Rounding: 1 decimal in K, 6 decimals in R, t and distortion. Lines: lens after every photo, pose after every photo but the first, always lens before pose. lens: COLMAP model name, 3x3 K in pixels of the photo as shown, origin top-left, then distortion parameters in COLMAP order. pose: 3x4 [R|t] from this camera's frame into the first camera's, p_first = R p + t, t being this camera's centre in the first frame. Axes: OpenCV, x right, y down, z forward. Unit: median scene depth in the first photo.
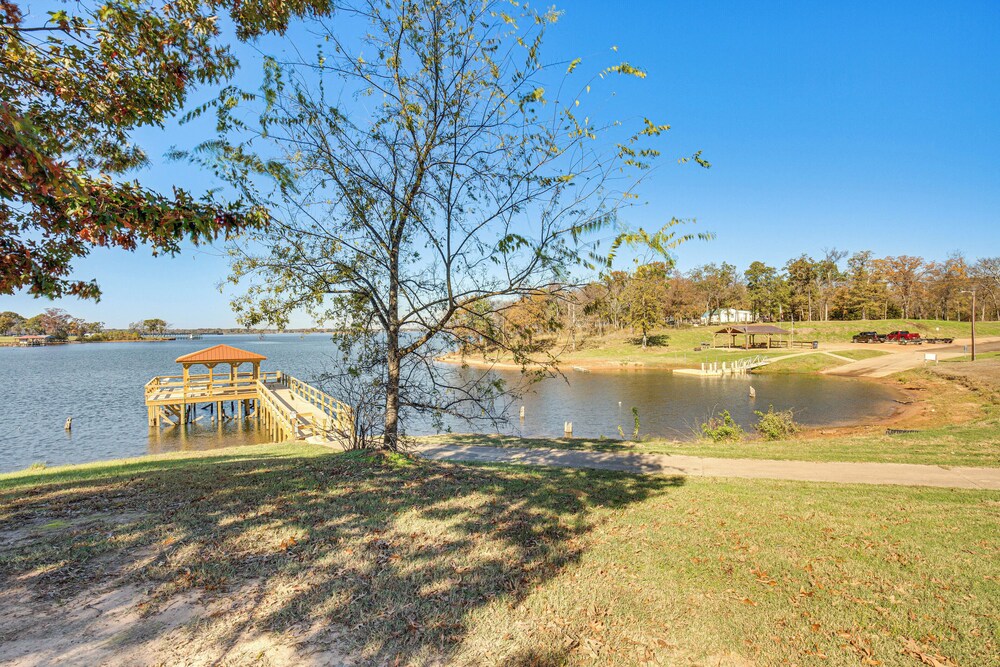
lens RADIAL K [[463.2, 0, 504.0], [0, 463.2, 336.8], [0, 0, 1]] dist [-0.022990, -0.000027]
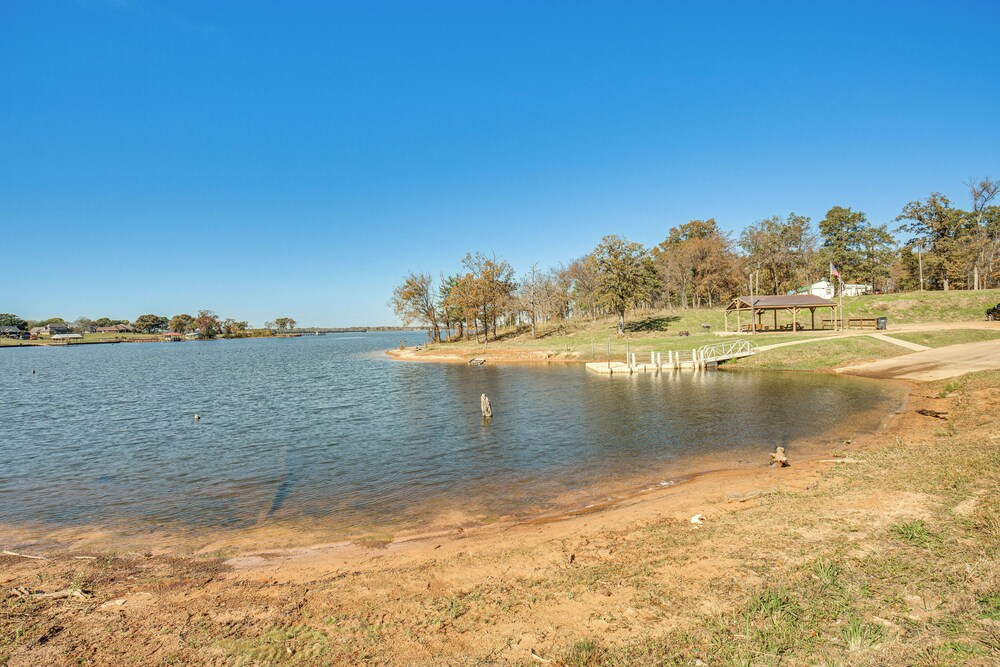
lens RADIAL K [[463.2, 0, 497.3], [0, 463.2, 333.1], [0, 0, 1]] dist [-0.022990, -0.000027]
pose [[0.955946, -0.010572, -0.293353, 0.264687], [0.010888, 0.999941, -0.000555, 0.017056], [0.293342, -0.002663, 0.956004, 0.207893]]
